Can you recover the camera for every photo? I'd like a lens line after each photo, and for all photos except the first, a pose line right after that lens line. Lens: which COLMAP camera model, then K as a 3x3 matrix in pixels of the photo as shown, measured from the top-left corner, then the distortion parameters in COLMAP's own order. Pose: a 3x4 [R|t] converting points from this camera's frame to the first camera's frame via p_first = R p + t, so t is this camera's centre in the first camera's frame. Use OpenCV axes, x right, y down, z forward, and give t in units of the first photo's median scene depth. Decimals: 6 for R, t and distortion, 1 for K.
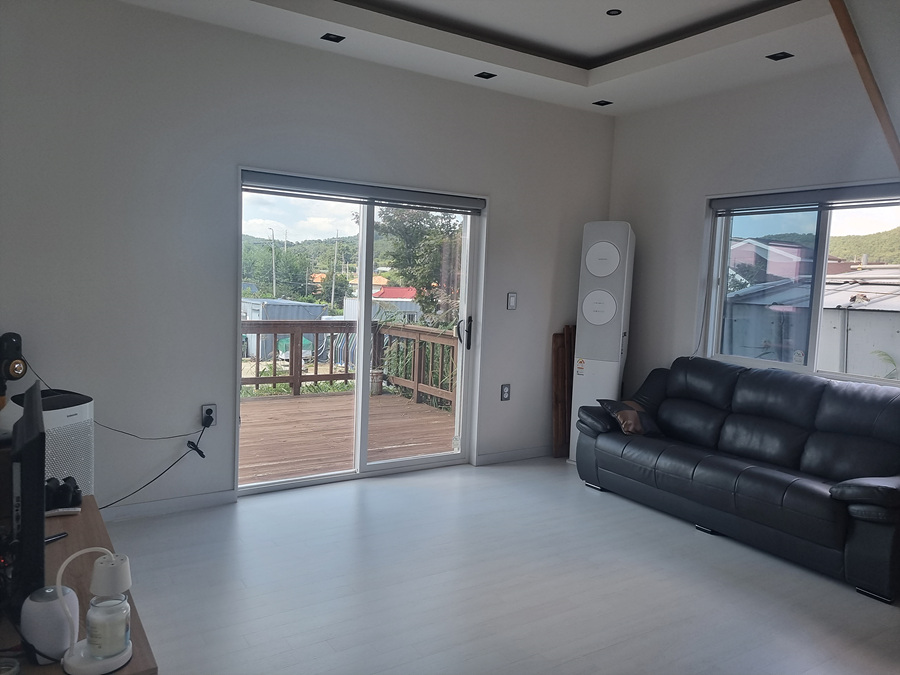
lens RADIAL K [[662.2, 0, 455.8], [0, 662.2, 333.2], [0, 0, 1]] dist [0.030986, -0.027012]
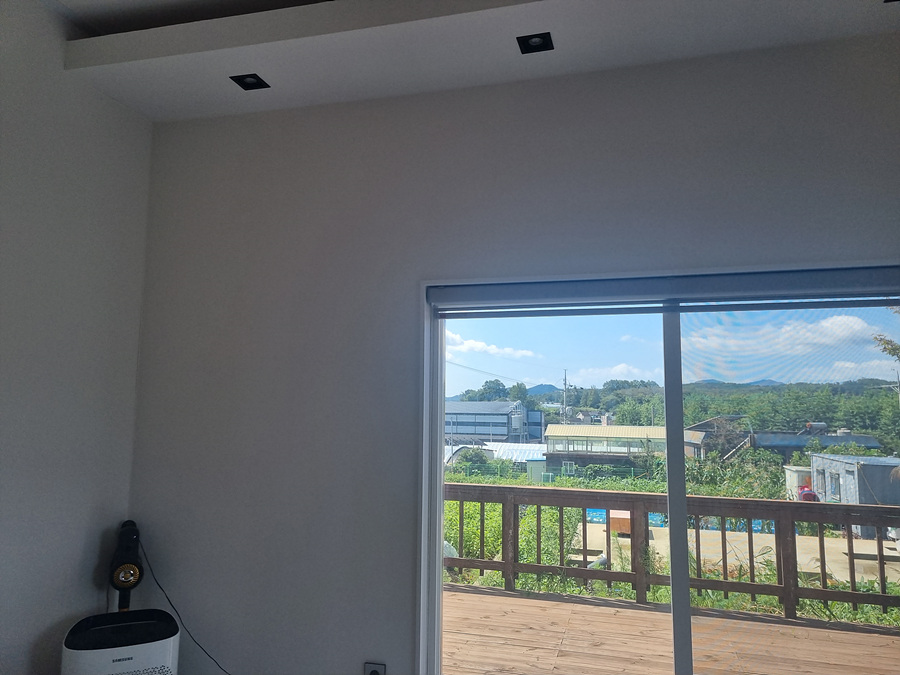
lens RADIAL K [[673.7, 0, 450.0], [0, 673.7, 337.5], [0, 0, 1]] dist [0.008110, -0.001141]
pose [[0.642517, -0.117852, -0.757154, 0.083939], [-0.049663, 0.979620, -0.194623, -0.031686], [0.764660, 0.162651, 0.623570, 0.278679]]
